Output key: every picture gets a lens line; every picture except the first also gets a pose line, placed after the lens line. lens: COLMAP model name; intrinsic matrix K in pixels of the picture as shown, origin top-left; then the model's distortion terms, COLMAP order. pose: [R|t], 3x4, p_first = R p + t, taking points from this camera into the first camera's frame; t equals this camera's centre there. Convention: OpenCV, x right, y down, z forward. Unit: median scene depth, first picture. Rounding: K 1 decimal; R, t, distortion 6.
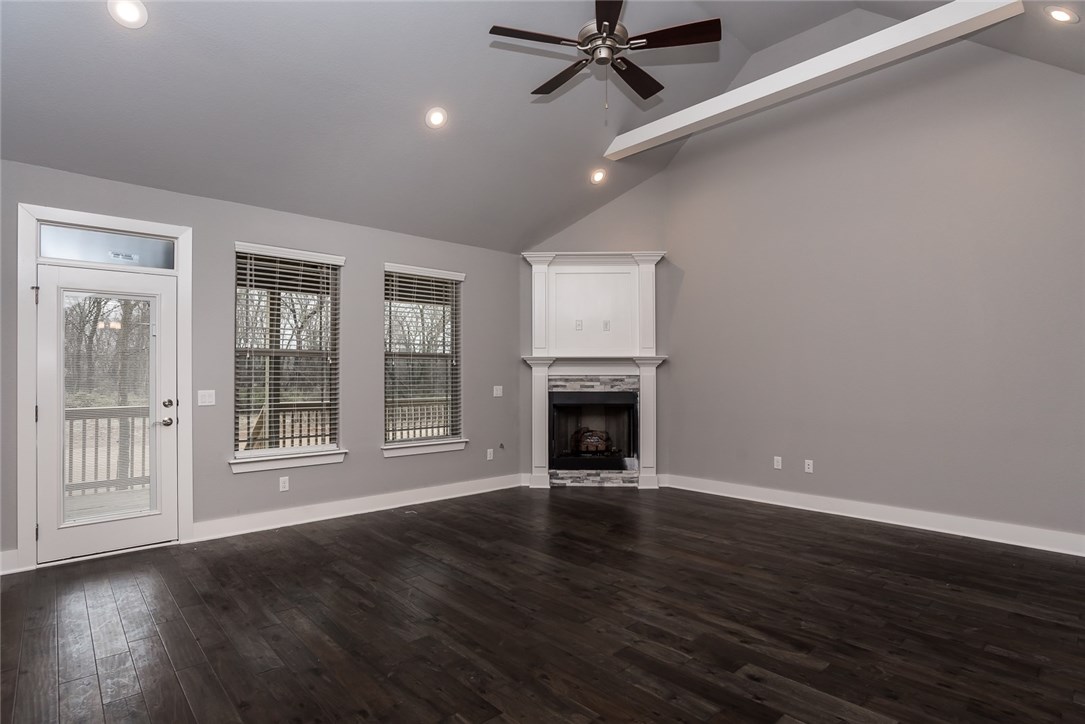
lens RADIAL K [[576.5, 0, 533.1], [0, 576.5, 370.7], [0, 0, 1]] dist [-0.005708, 0.000087]
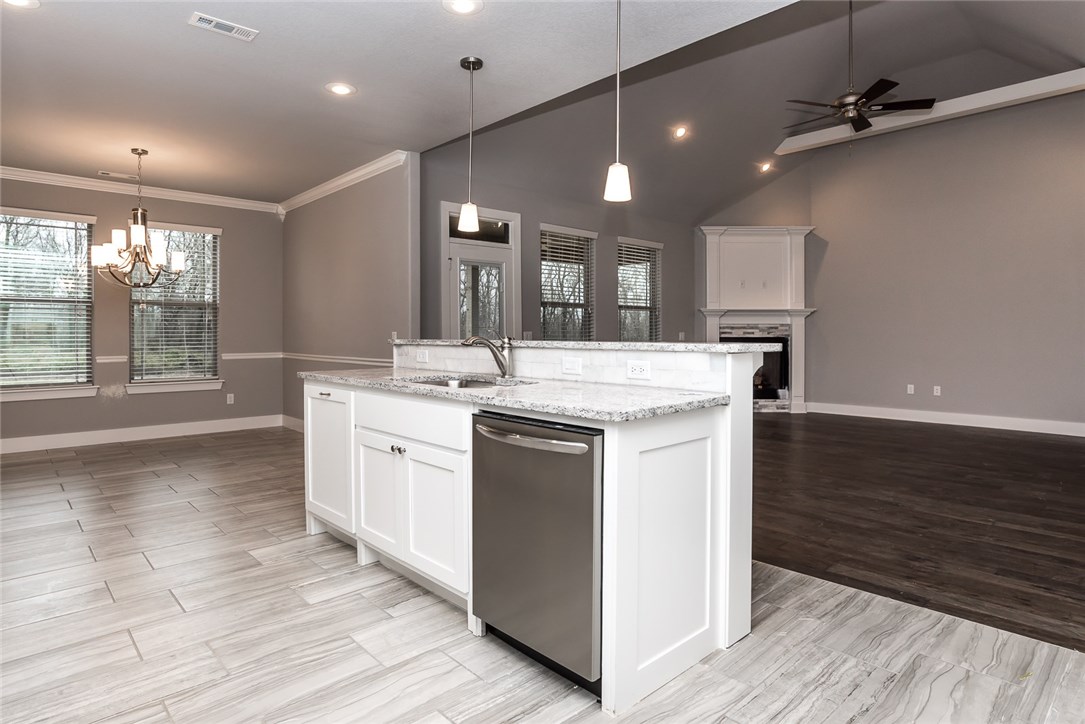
lens RADIAL K [[614.5, 0, 558.8], [0, 614.5, 338.1], [0, 0, 1]] dist [0.004771, 0.000992]
pose [[0.999254, 0.001991, 0.038574, -0.374696], [-0.002739, 0.999809, 0.019327, 0.013965], [-0.038528, -0.019418, 0.999069, -0.326109]]
